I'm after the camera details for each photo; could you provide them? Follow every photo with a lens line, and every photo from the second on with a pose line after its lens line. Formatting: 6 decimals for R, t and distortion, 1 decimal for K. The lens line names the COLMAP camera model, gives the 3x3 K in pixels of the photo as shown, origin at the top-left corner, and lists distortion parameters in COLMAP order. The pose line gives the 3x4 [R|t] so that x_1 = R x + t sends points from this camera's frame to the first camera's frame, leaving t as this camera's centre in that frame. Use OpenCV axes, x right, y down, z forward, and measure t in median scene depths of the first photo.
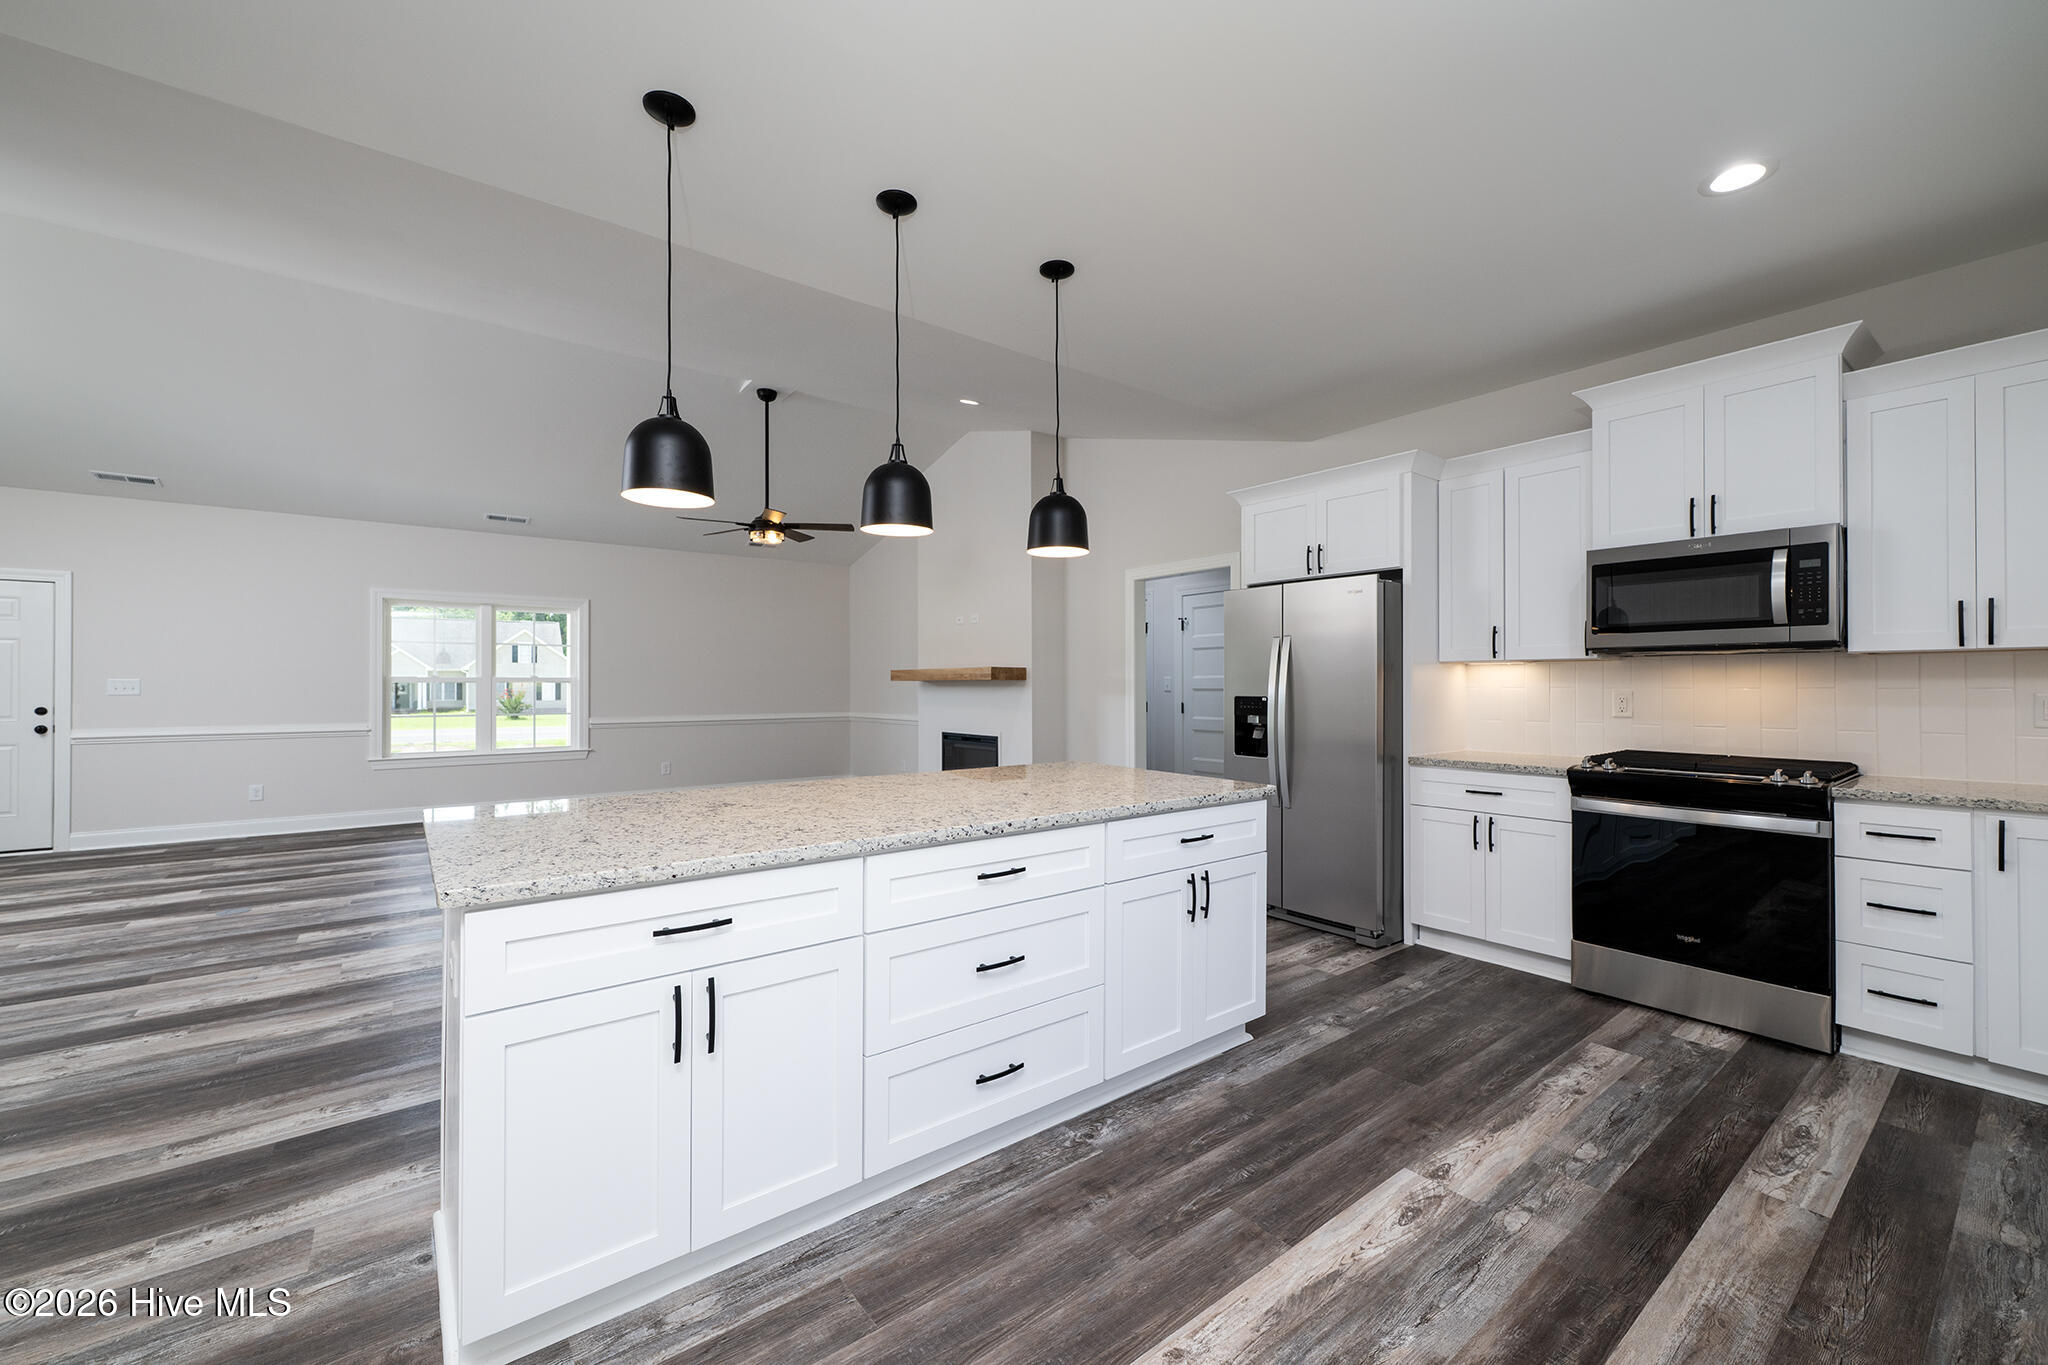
lens RADIAL K [[822.8, 0, 1020.5], [0, 822.8, 673.9], [0, 0, 1]] dist [0.004086, -0.001707]
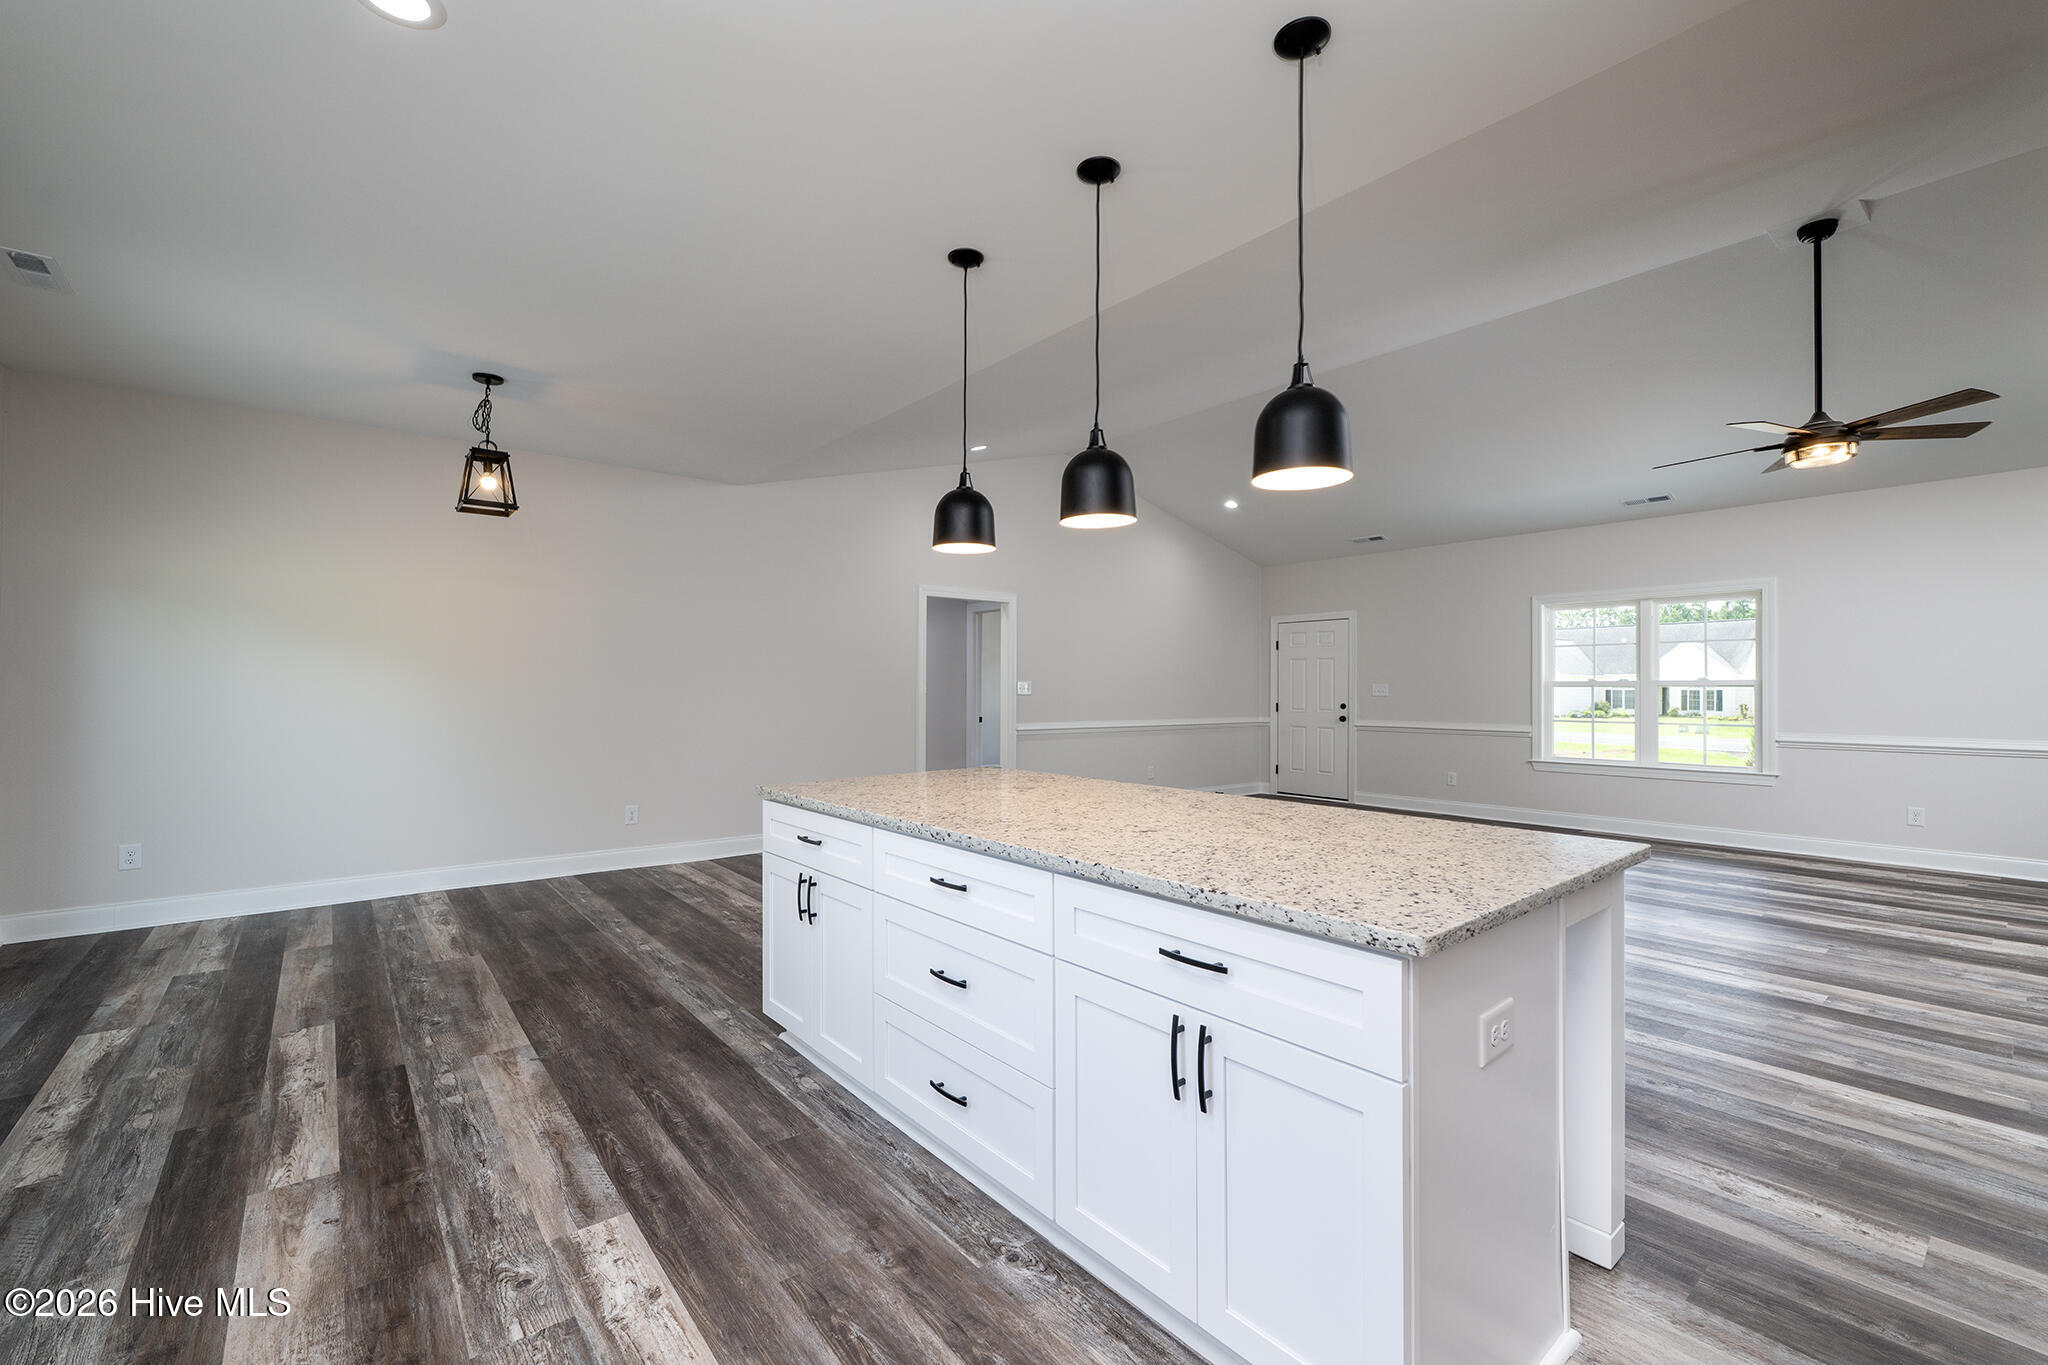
lens RADIAL K [[871.4, 0, 1015.9], [0, 871.4, 684.6], [0, 0, 1]] dist [0.005180, -0.000155]
pose [[0.018063, -0.001732, -0.999835, 0.766301], [0.006409, 0.999978, -0.001616, 0.010795], [0.999816, -0.006379, 0.018074, 0.825147]]
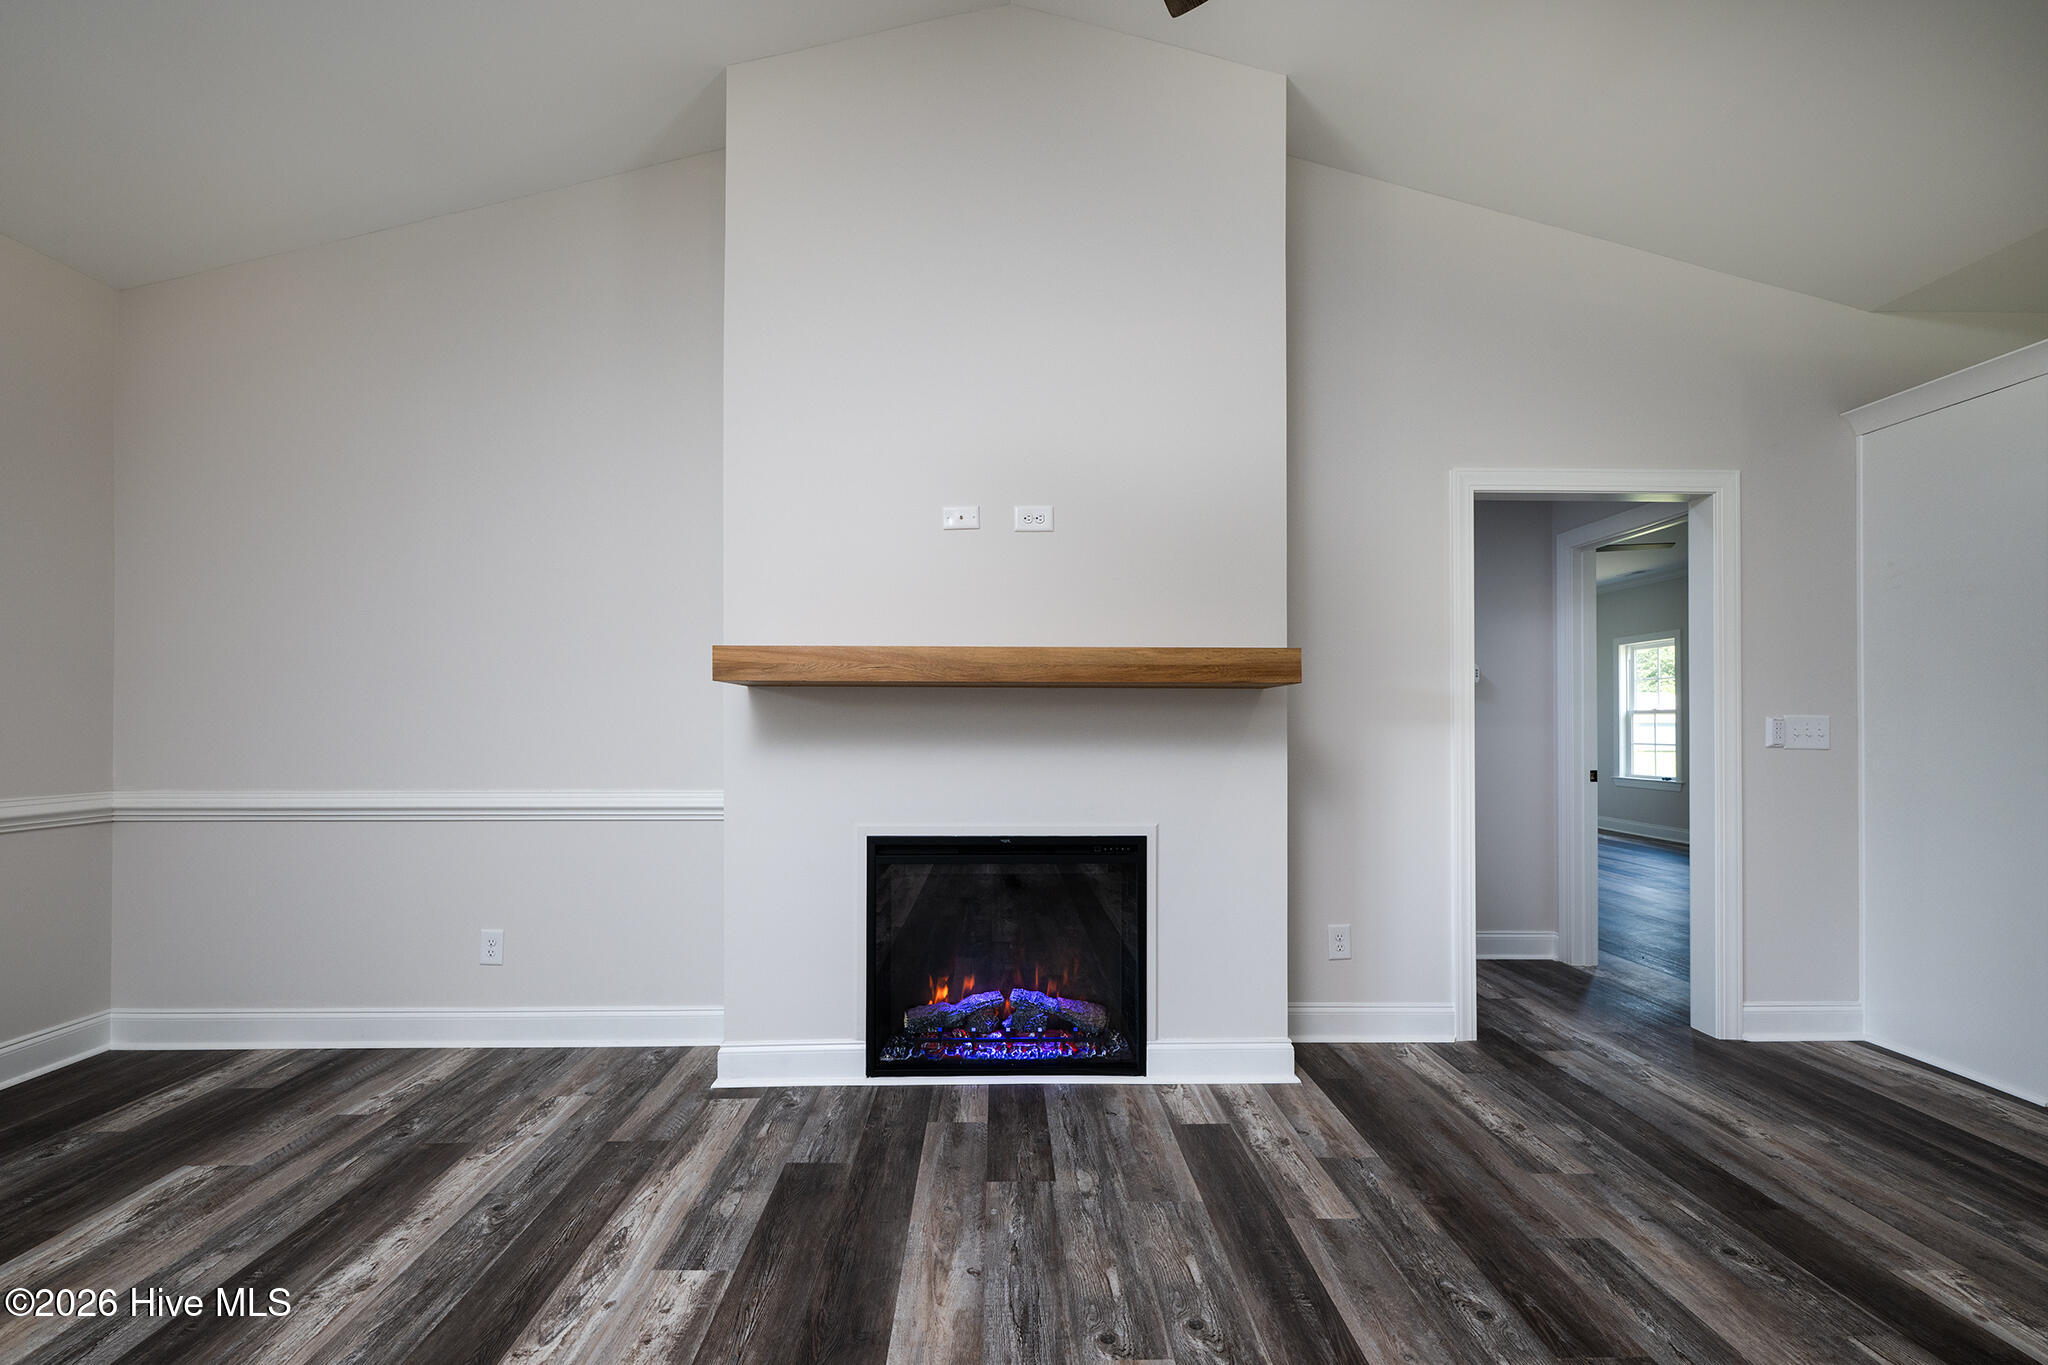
lens RADIAL K [[858.5, 0, 1008.1], [0, 858.5, 719.6], [0, 0, 1]] dist [0.002100, 0.000344]
pose [[0.606546, 0.009781, 0.794988, -1.003404], [-0.012477, 0.999918, -0.002783, 0.062913], [-0.794950, -0.008231, 0.606619, 2.058432]]
